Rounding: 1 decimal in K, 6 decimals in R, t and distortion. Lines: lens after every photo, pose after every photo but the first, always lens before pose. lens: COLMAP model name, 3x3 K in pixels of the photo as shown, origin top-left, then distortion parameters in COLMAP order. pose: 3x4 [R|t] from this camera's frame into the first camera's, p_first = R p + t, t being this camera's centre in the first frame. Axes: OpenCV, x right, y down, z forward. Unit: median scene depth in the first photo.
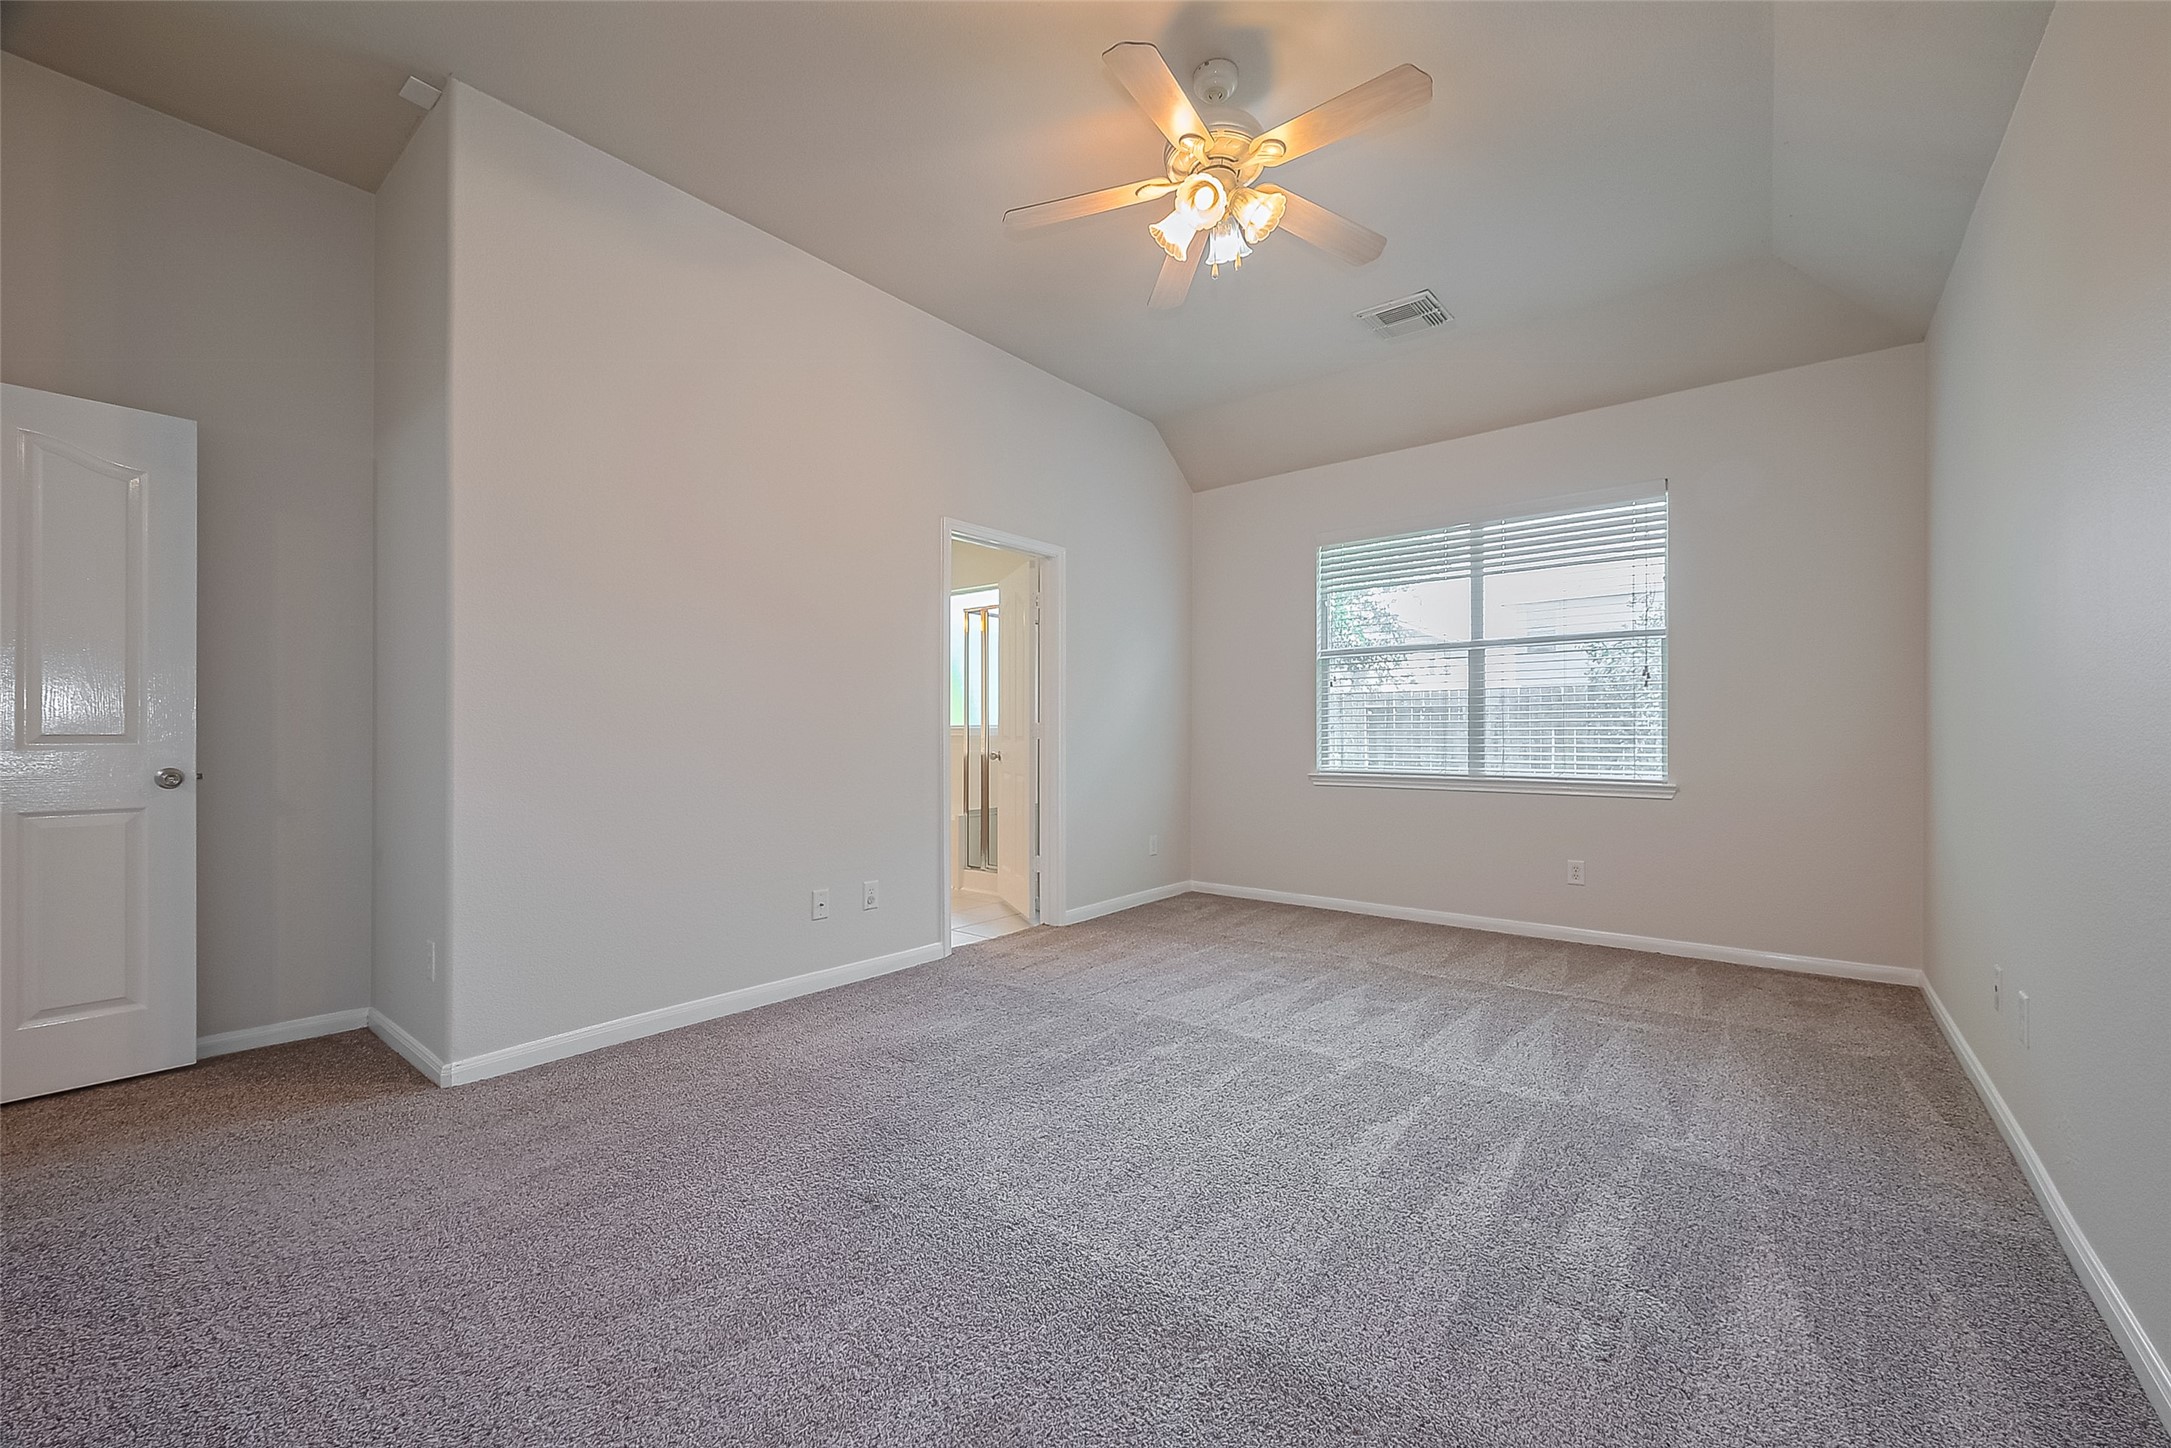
lens RADIAL K [[862.3, 0, 1097.0], [0, 862.3, 731.0], [0, 0, 1]] dist [0.001183, -0.000388]
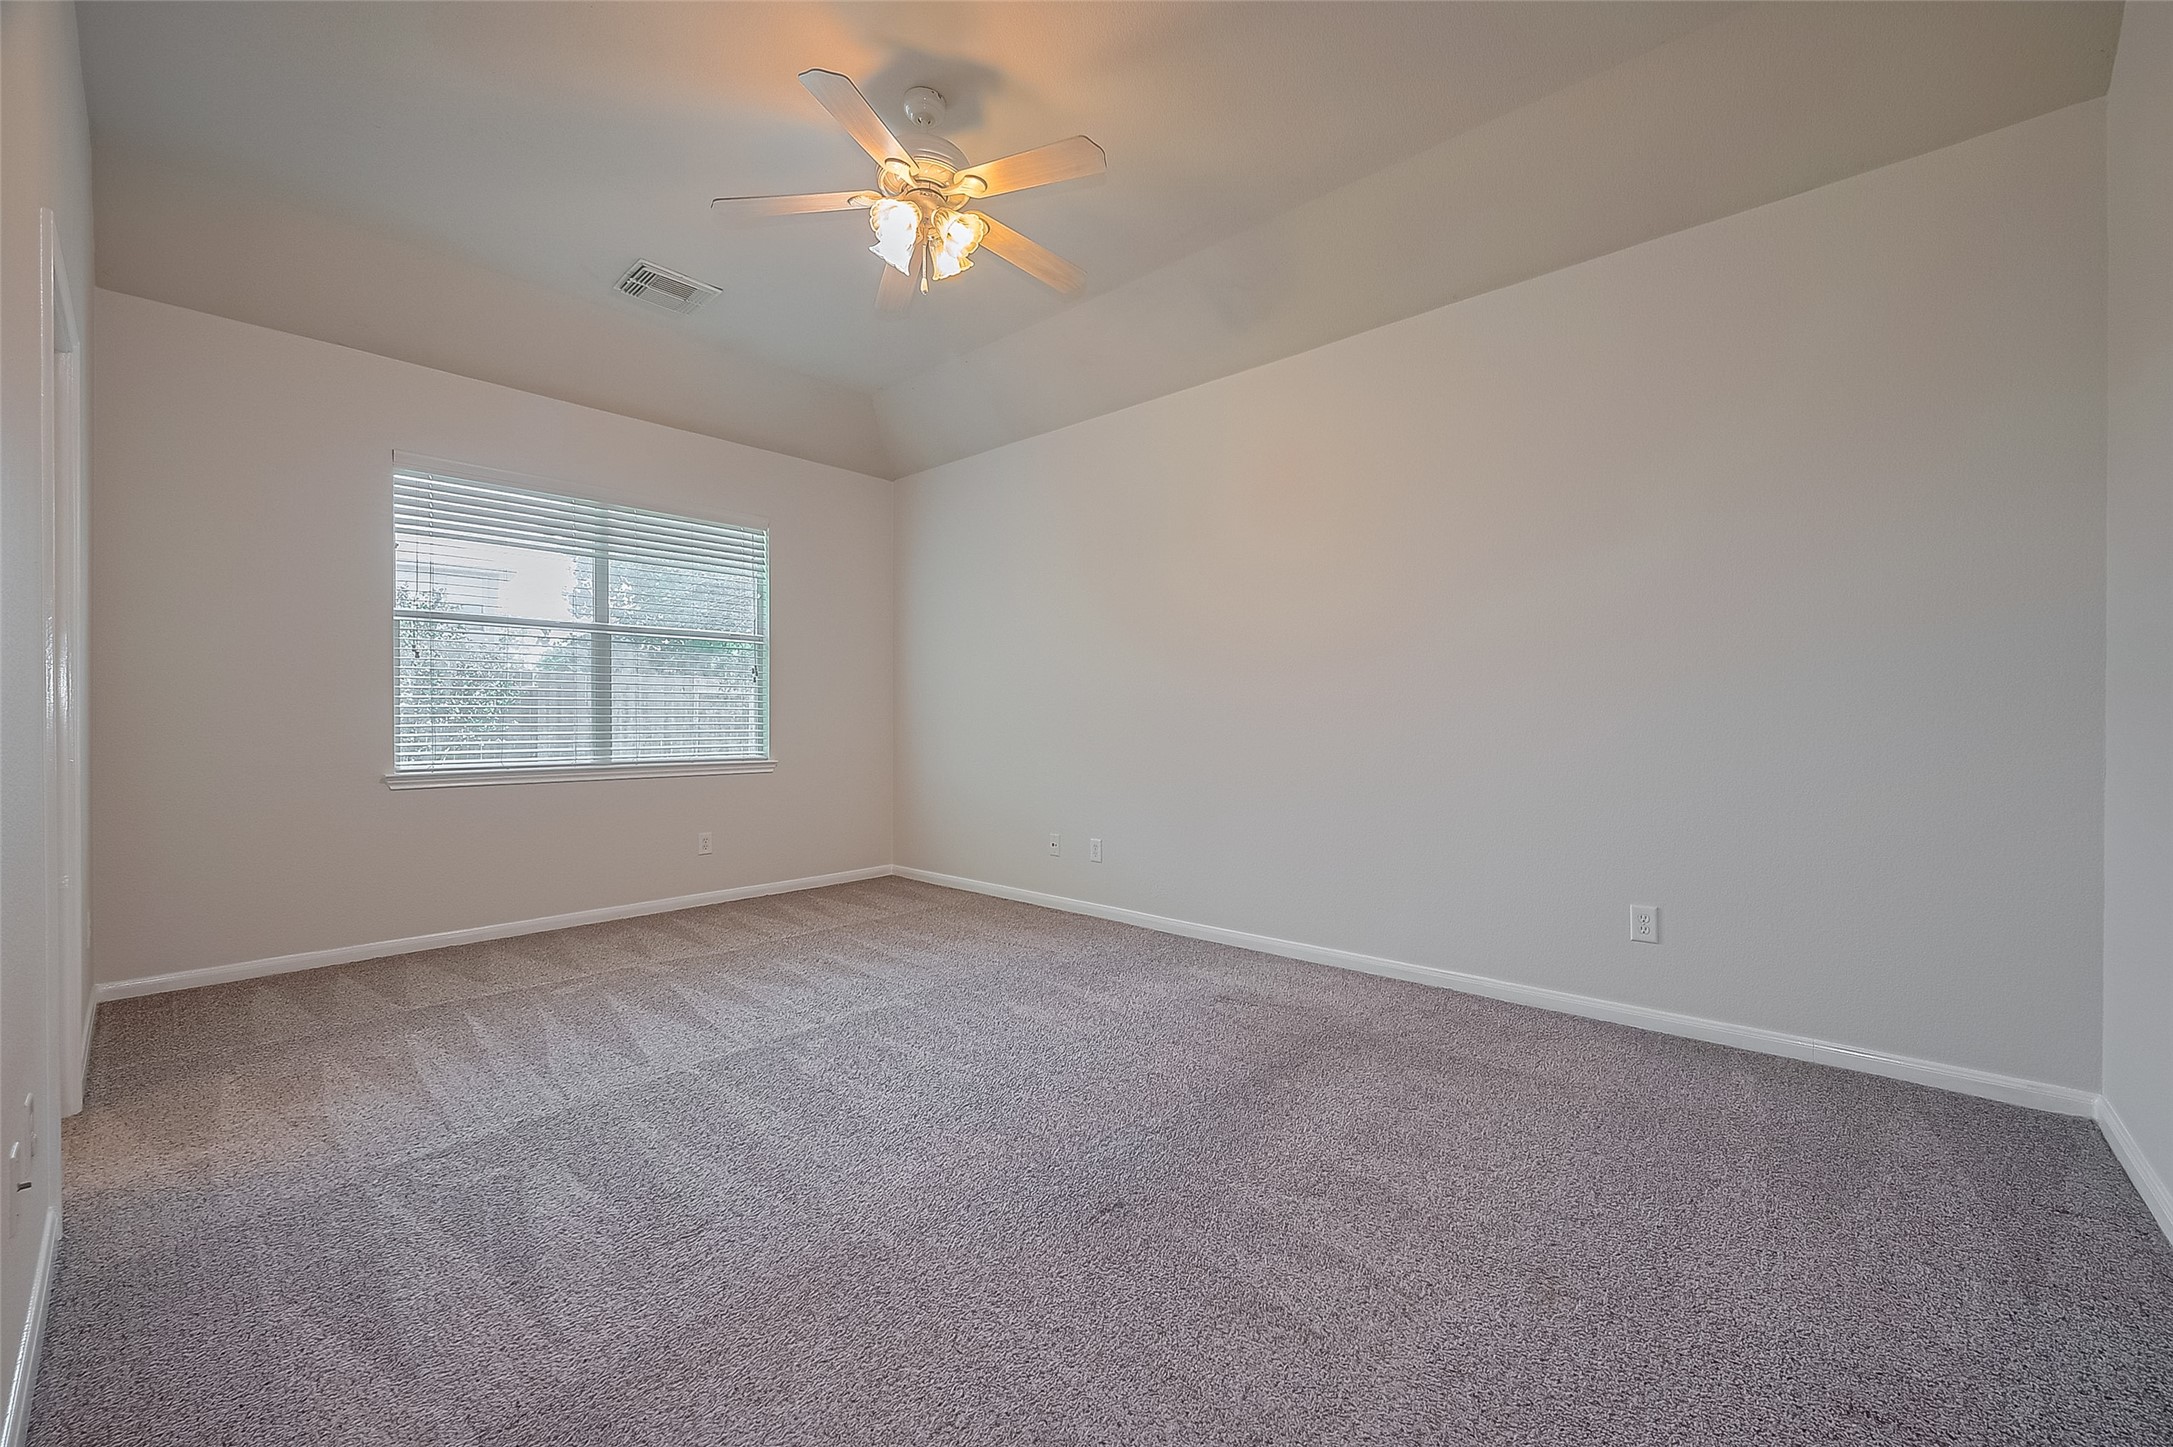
lens RADIAL K [[863.1, 0, 1098.8], [0, 863.1, 722.0], [0, 0, 1]] dist [0.001183, -0.000388]
pose [[0.051878, -0.003224, 0.998648, -0.551509], [-0.000836, 0.999994, 0.003272, 0.001515], [-0.998653, -0.001005, 0.051875, 0.435306]]
